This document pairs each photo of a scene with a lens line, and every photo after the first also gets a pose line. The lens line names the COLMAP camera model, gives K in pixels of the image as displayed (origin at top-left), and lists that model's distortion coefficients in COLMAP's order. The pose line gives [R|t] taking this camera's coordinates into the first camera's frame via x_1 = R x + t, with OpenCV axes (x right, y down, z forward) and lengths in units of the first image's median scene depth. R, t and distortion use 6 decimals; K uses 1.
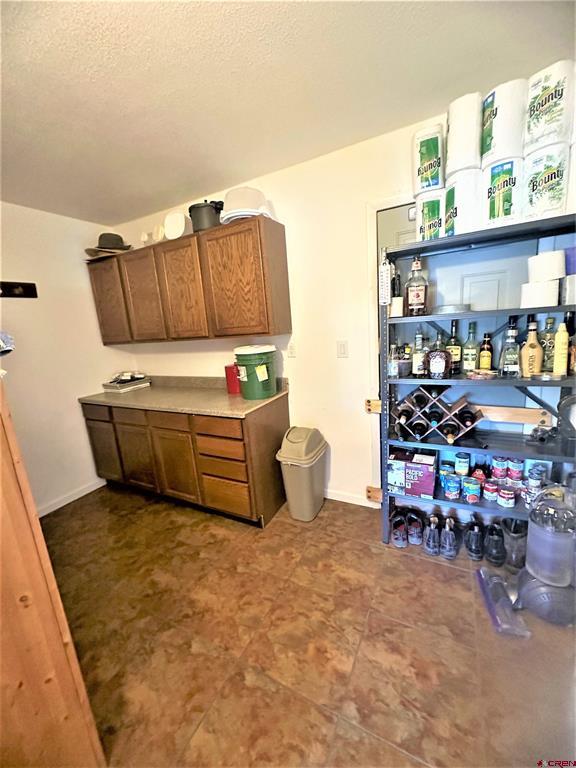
lens RADIAL K [[306.0, 0, 287.9], [0, 306.0, 384.5], [0, 0, 1]] dist [0.002438, -0.001867]
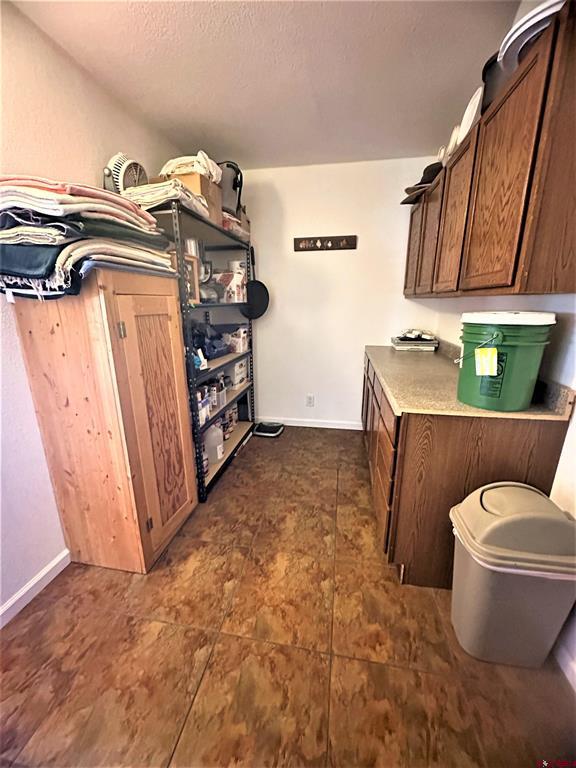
lens RADIAL K [[306.0, 0, 287.7], [0, 306.0, 384.3], [0, 0, 1]] dist [0.002438, -0.001867]
pose [[0.302741, 0.321392, -0.897248, 0.372279], [-0.210822, 0.940688, 0.265819, -0.083654], [0.929463, 0.108685, 0.352542, 0.577996]]
